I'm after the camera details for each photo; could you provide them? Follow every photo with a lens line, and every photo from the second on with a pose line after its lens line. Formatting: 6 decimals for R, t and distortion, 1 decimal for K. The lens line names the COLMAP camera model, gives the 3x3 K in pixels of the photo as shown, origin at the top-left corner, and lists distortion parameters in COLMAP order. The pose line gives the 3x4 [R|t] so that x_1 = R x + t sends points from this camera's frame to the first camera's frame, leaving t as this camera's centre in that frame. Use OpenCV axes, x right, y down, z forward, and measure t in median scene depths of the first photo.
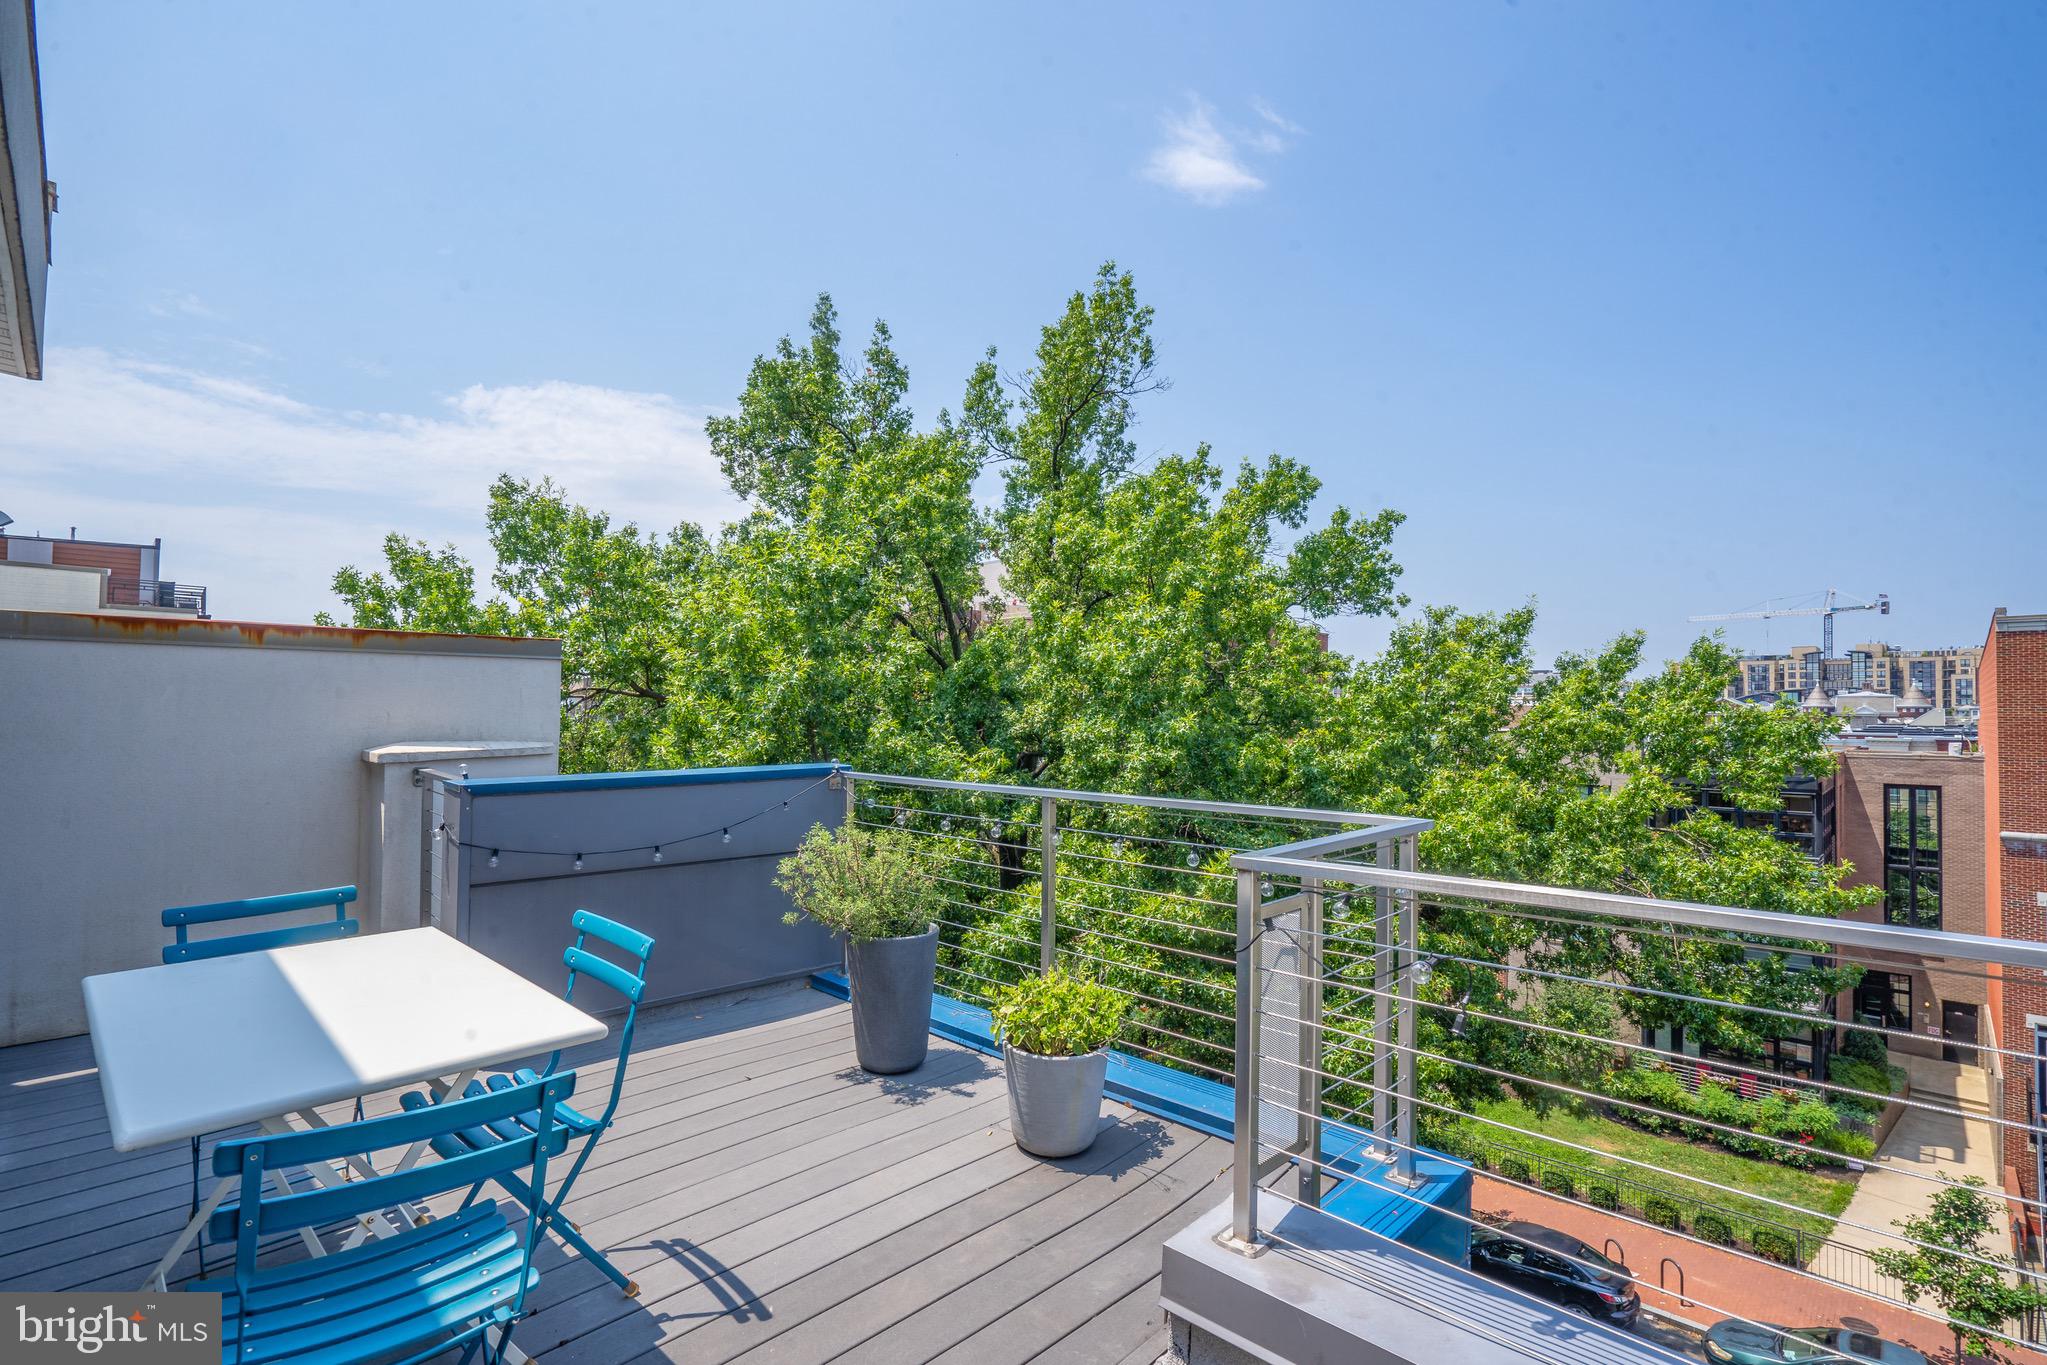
lens RADIAL K [[931.7, 0, 1027.5], [0, 931.7, 690.3], [0, 0, 1]] dist [0.001886, -0.000341]
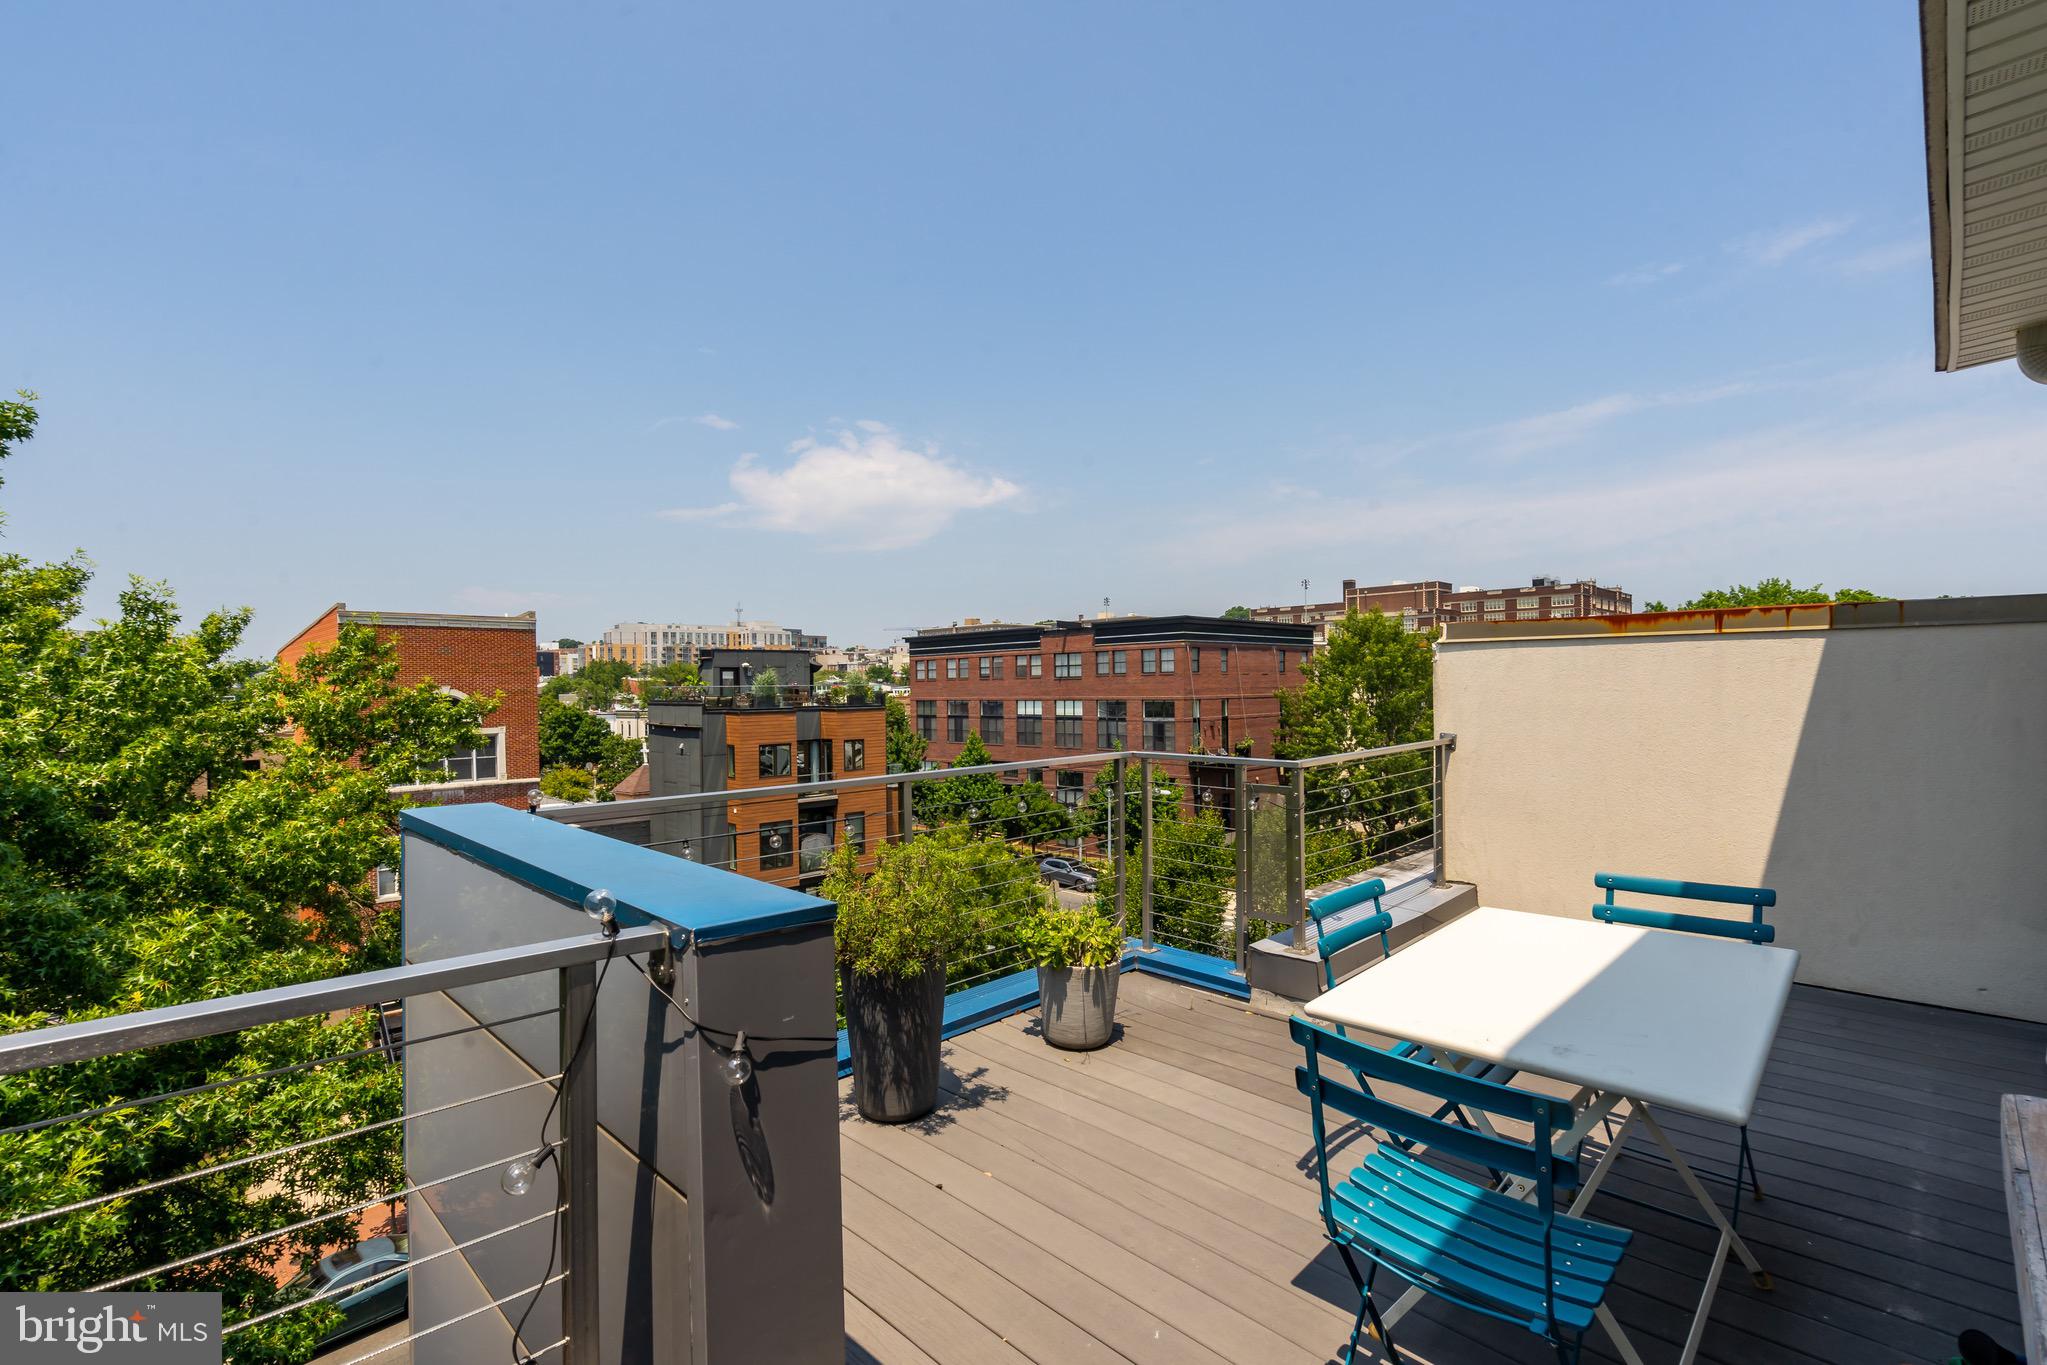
lens RADIAL K [[931.7, 0, 1011.0], [0, 931.7, 695.0], [0, 0, 1]] dist [0.001886, -0.000341]
pose [[0.016179, -0.006521, 0.999848, -1.216382], [-0.012887, 0.999894, 0.006729, 0.024568], [-0.999786, -0.012994, 0.016093, 1.094702]]
